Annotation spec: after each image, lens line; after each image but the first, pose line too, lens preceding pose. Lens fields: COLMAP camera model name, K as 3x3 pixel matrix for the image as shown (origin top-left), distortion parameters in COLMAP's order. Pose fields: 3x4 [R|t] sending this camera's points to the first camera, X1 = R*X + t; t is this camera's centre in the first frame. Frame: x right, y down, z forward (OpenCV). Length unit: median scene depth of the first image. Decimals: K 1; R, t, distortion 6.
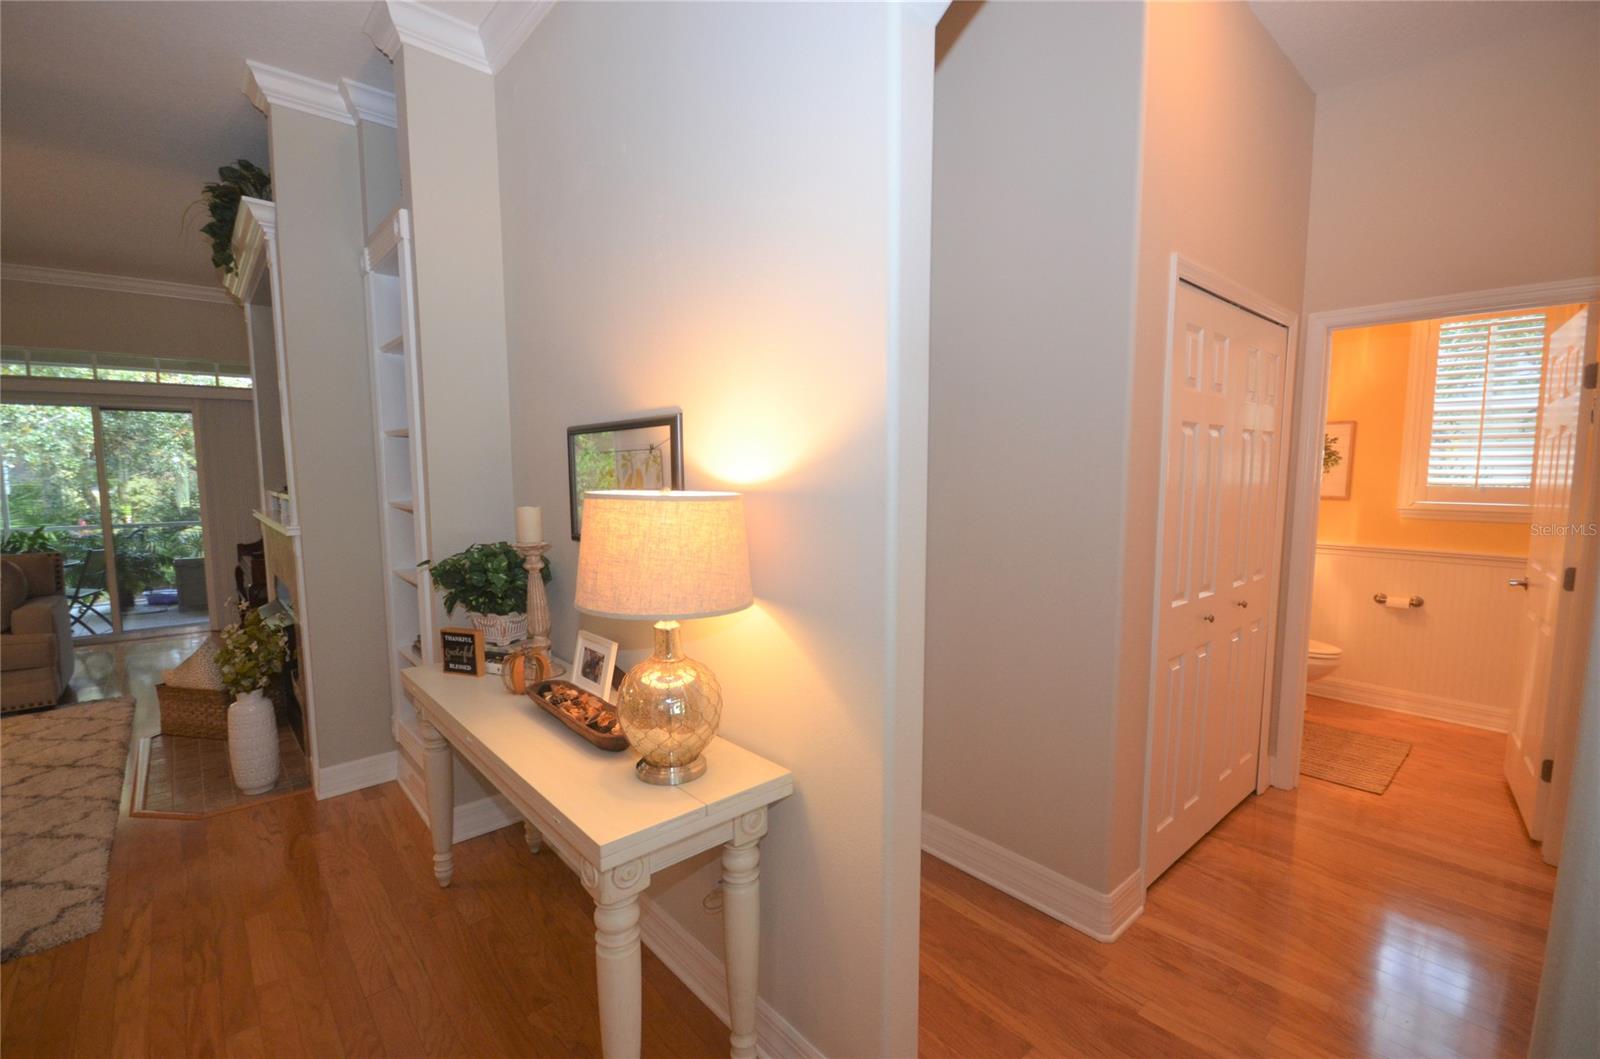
lens RADIAL K [[710.6, 0, 795.1], [0, 710.6, 536.7], [0, 0, 1]] dist [0.002687, -0.011103]
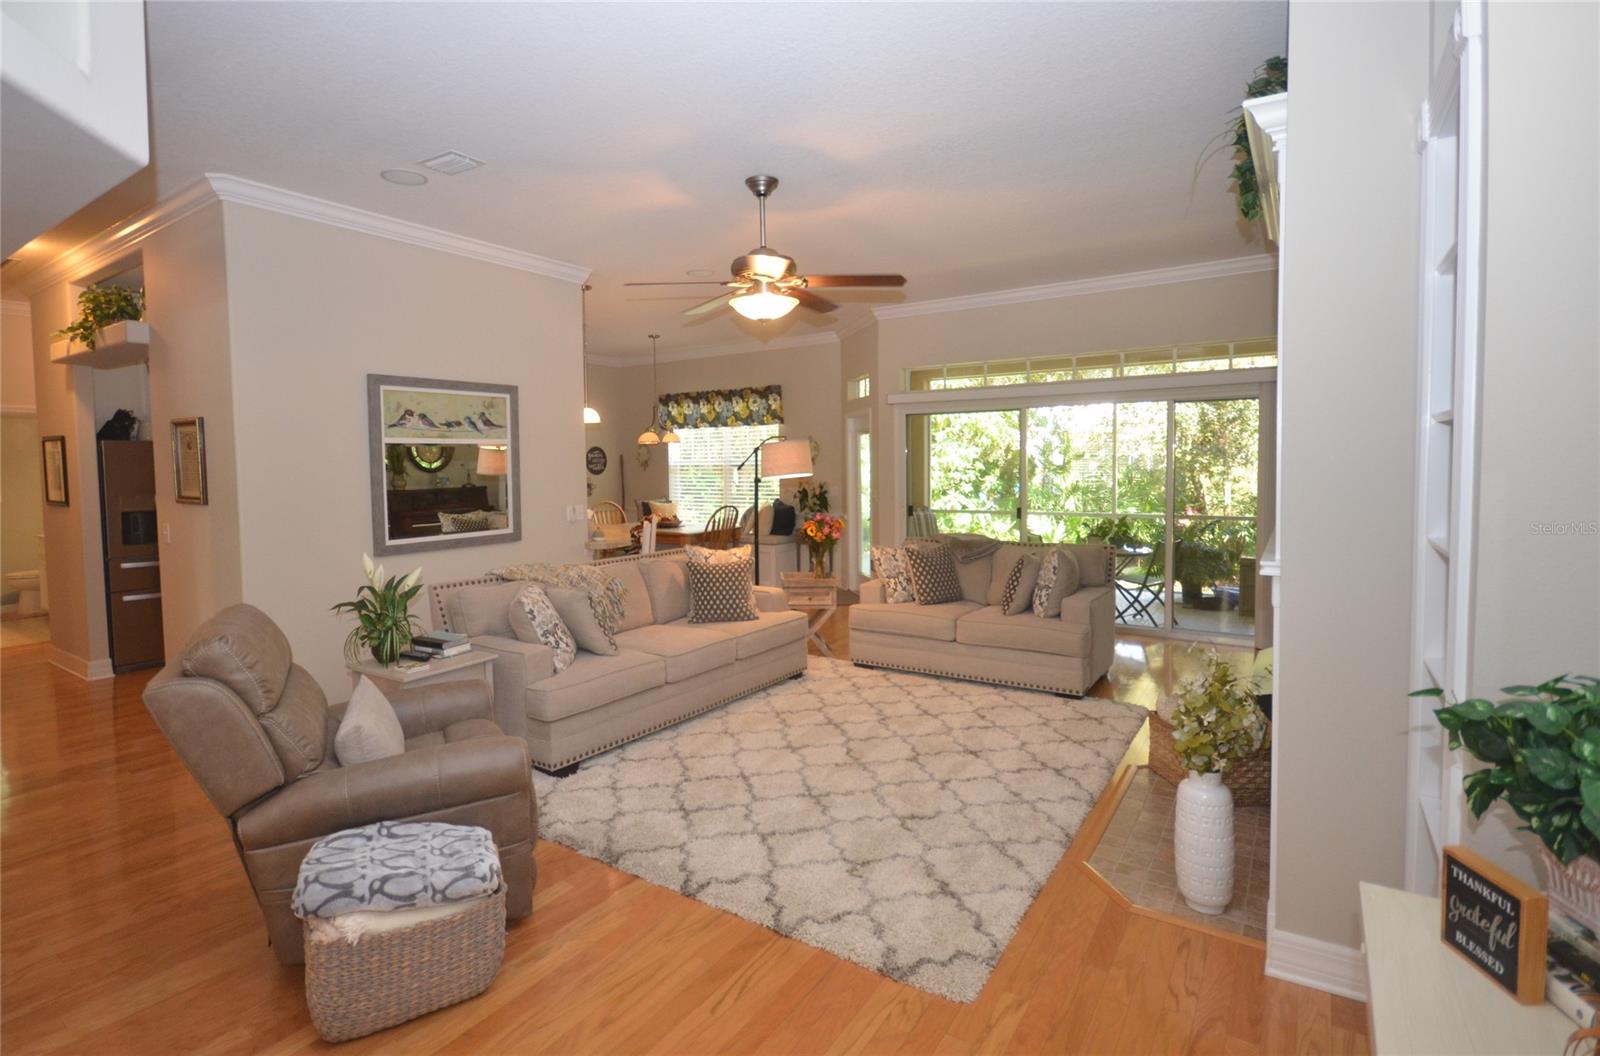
lens RADIAL K [[766.0, 0, 768.2], [0, 766.0, 504.8], [0, 0, 1]] dist [0.013303, -0.016723]
pose [[0.232325, 0.050545, -0.971324, -0.104972], [-0.073563, 0.996702, 0.034271, -0.058562], [0.969852, 0.063491, 0.235277, 0.352662]]
